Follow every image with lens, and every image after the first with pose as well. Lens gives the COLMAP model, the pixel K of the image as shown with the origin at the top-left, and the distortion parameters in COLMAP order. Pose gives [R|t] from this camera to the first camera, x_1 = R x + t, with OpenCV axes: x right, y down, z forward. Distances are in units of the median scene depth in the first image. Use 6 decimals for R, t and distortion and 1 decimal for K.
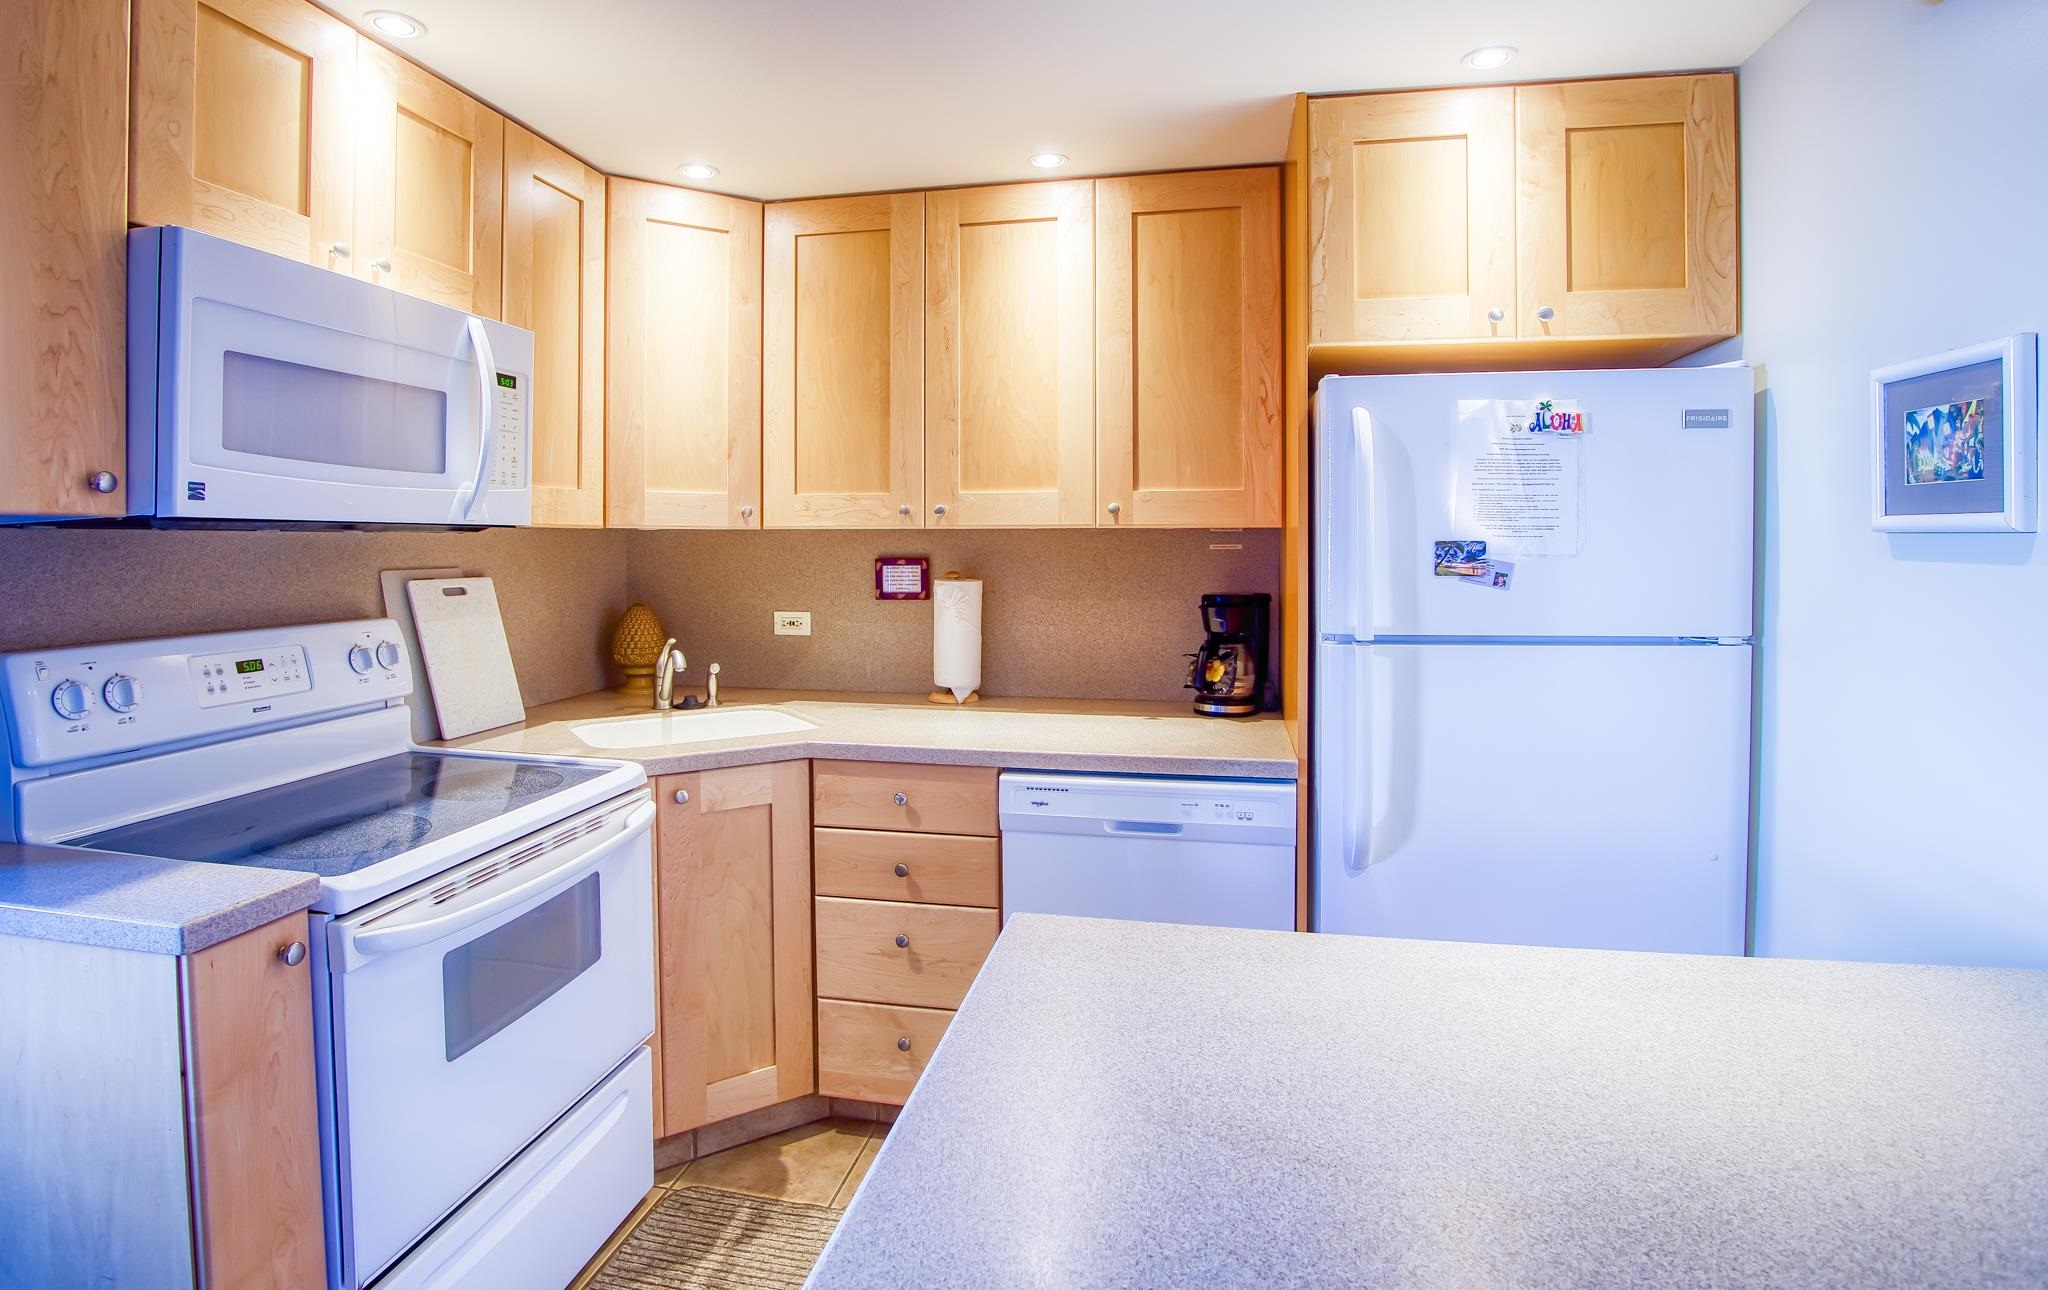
lens RADIAL K [[1146.3, 0, 1010.4], [0, 1146.3, 556.4], [0, 0, 1]] dist [-0.022674, 0.002817]
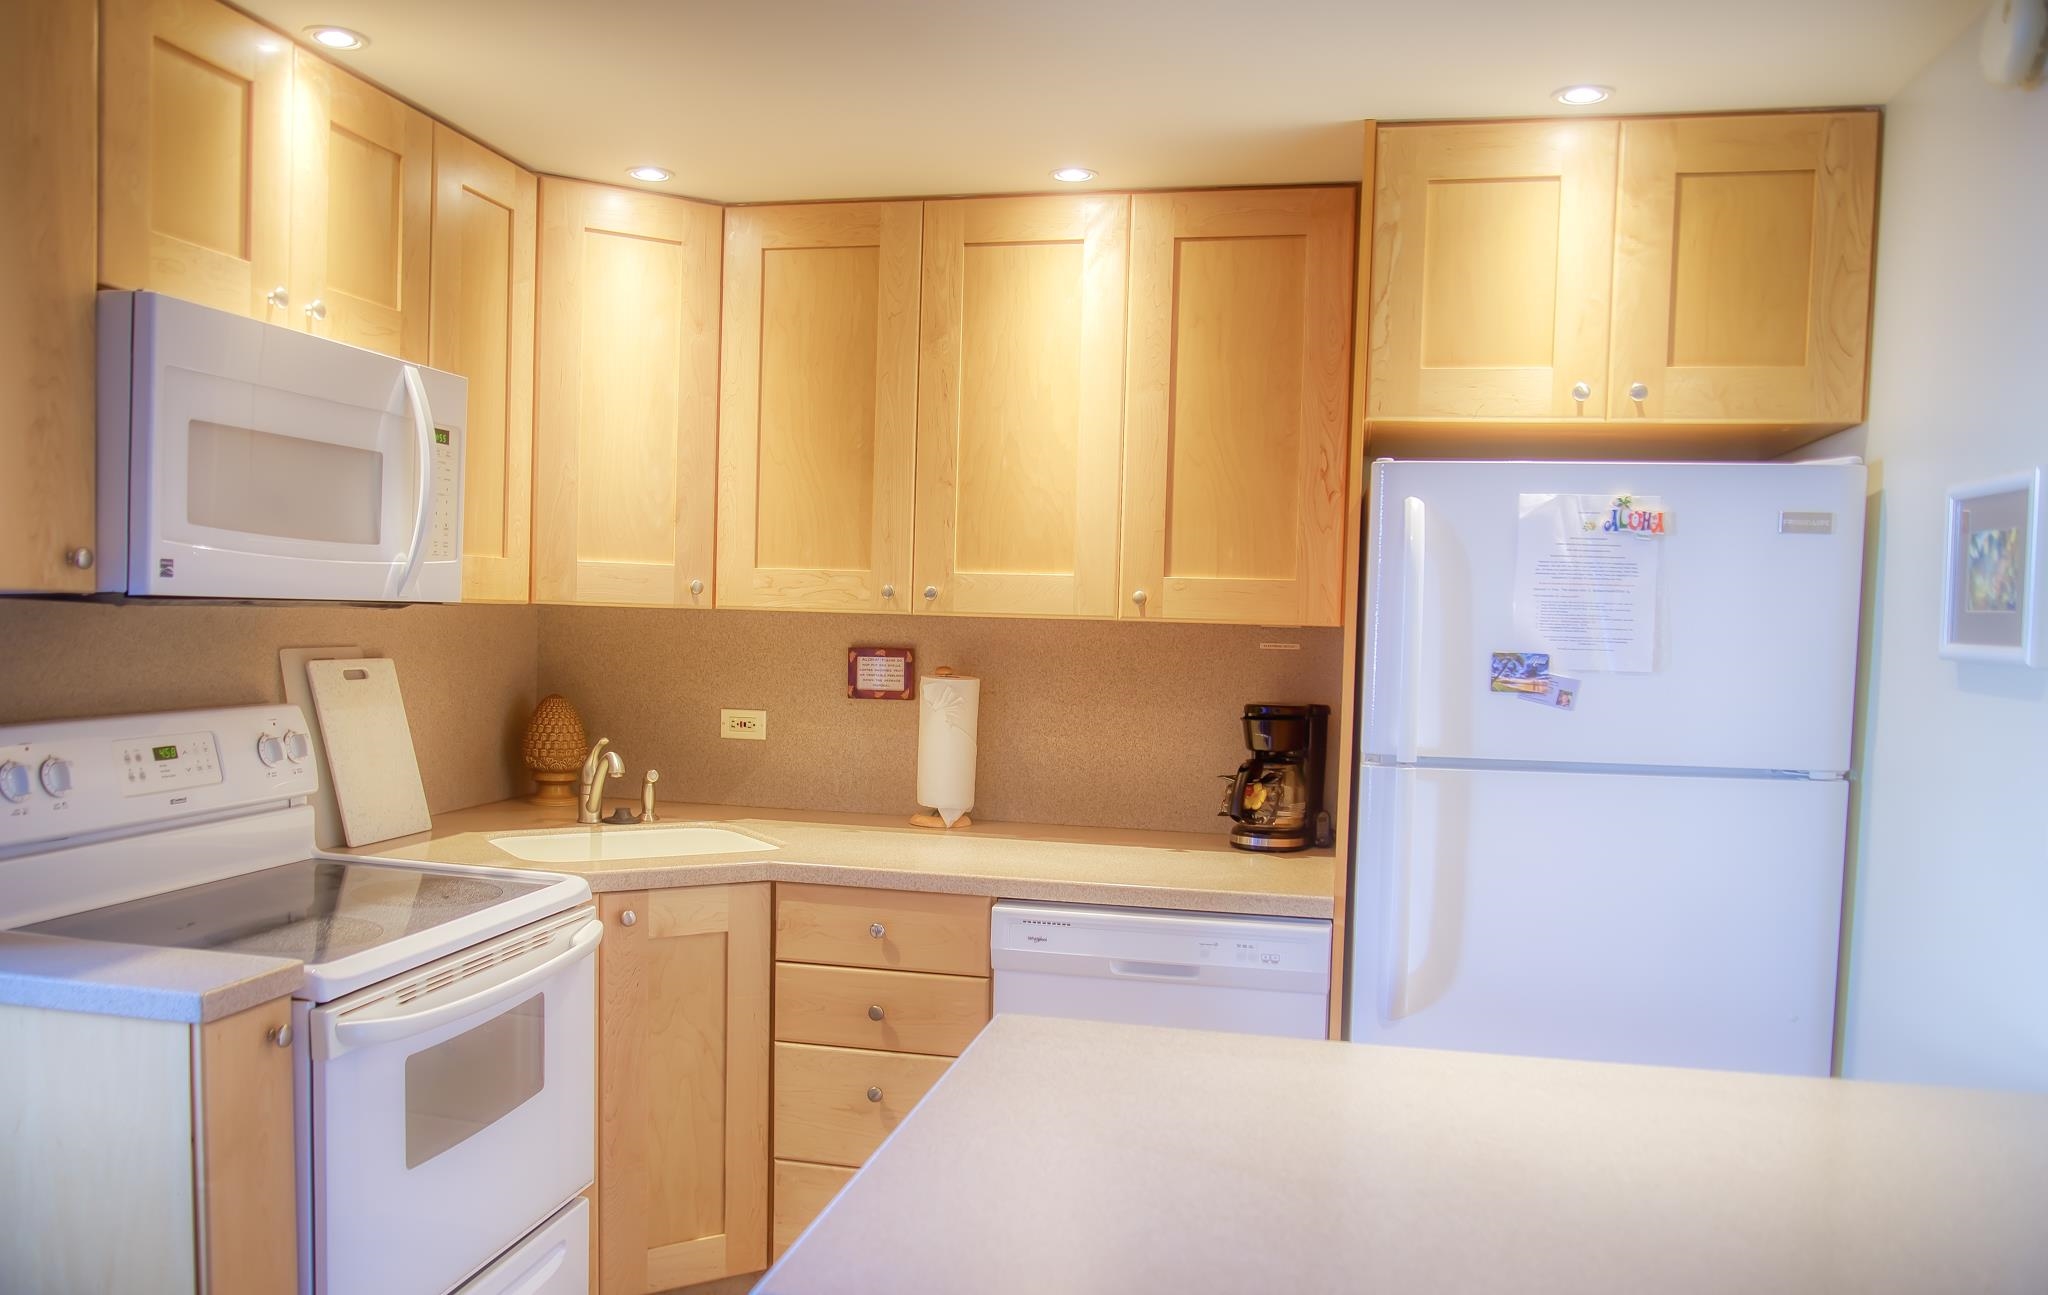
lens RADIAL K [[1852.4, 0, 978.0], [0, 1852.4, 722.7], [0, 0, 1]] dist [-0.005101, 0.021221]
pose [[0.999240, 0.029984, -0.024889, 0.010485], [-0.028690, 0.998296, 0.050813, -0.018885], [0.026370, -0.050061, 0.998398, -0.410333]]
